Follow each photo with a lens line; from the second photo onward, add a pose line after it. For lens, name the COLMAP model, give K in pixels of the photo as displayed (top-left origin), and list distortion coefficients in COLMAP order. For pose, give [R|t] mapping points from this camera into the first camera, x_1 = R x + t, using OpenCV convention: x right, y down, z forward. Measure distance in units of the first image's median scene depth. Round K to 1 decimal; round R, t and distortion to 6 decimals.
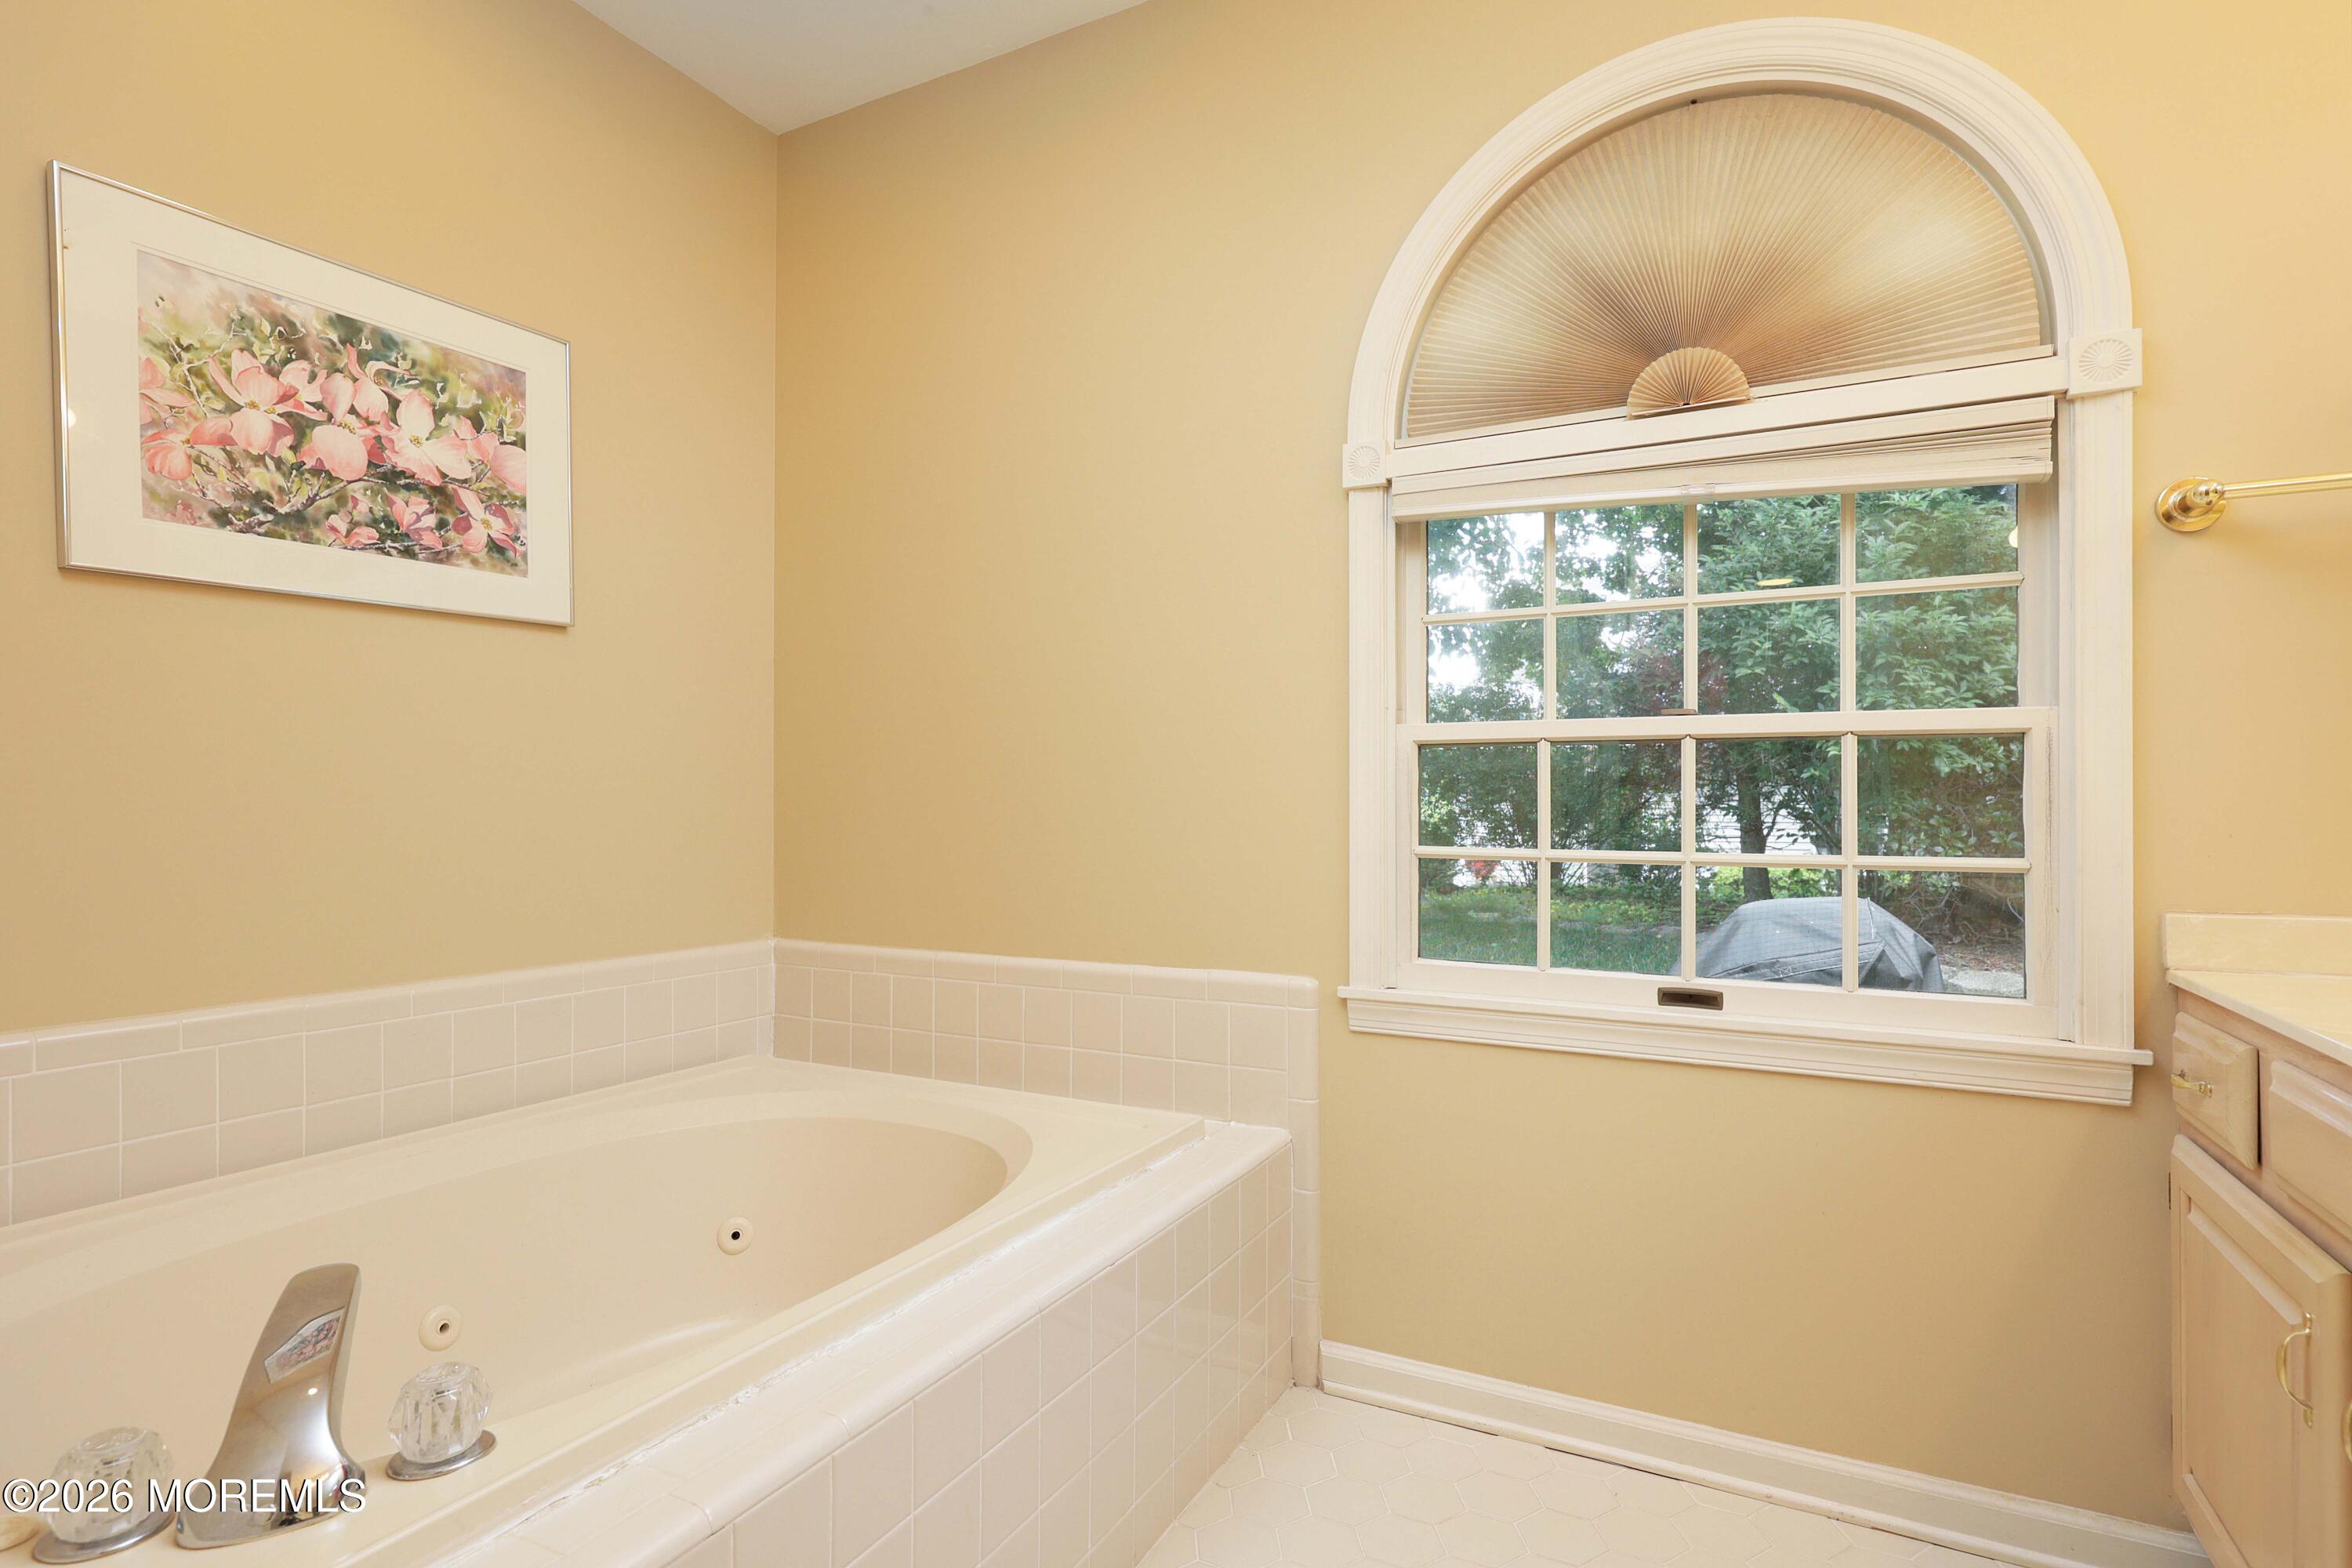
lens RADIAL K [[1177.9, 0, 1174.0], [0, 1177.9, 799.3], [0, 0, 1]] dist [0.001630, 0.000761]
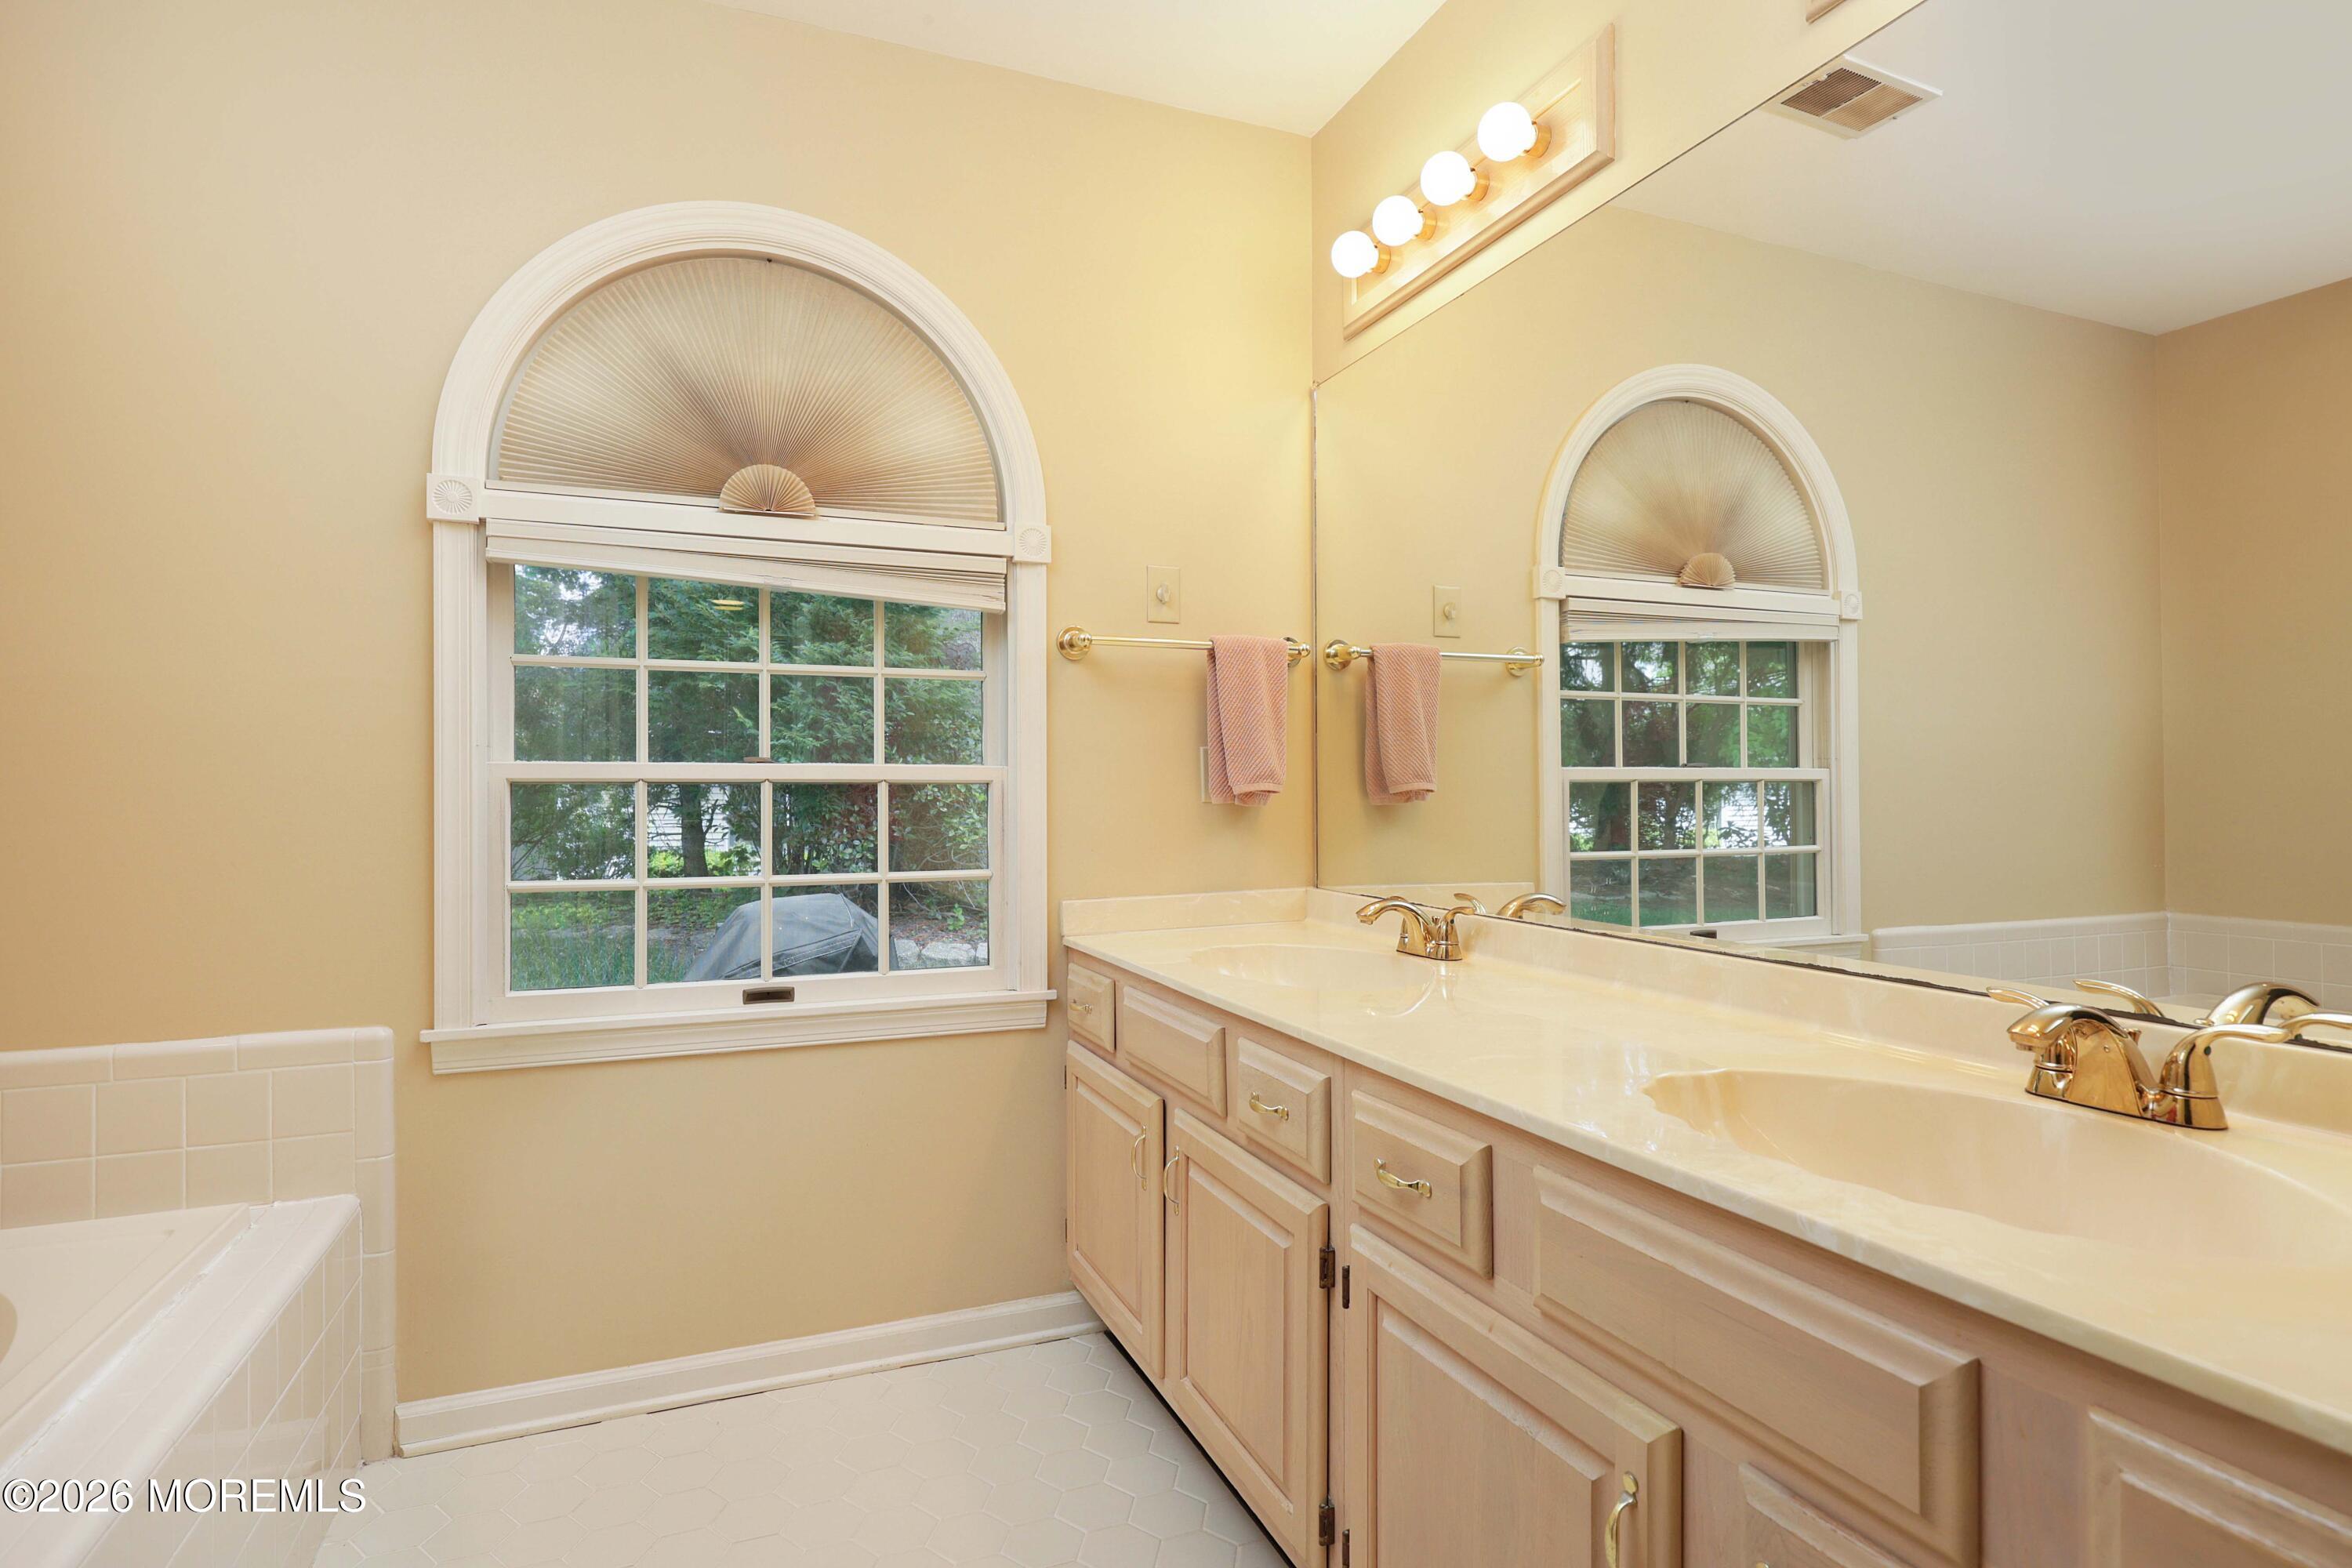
lens RADIAL K [[1207.0, 0, 1185.3], [0, 1207.0, 778.4], [0, 0, 1]] dist [0.000395, 0.000282]
pose [[0.641492, 0.004631, 0.767116, -0.250598], [-0.000103, 0.999982, -0.005950, -0.049477], [-0.767130, 0.003738, 0.641481, -0.136942]]
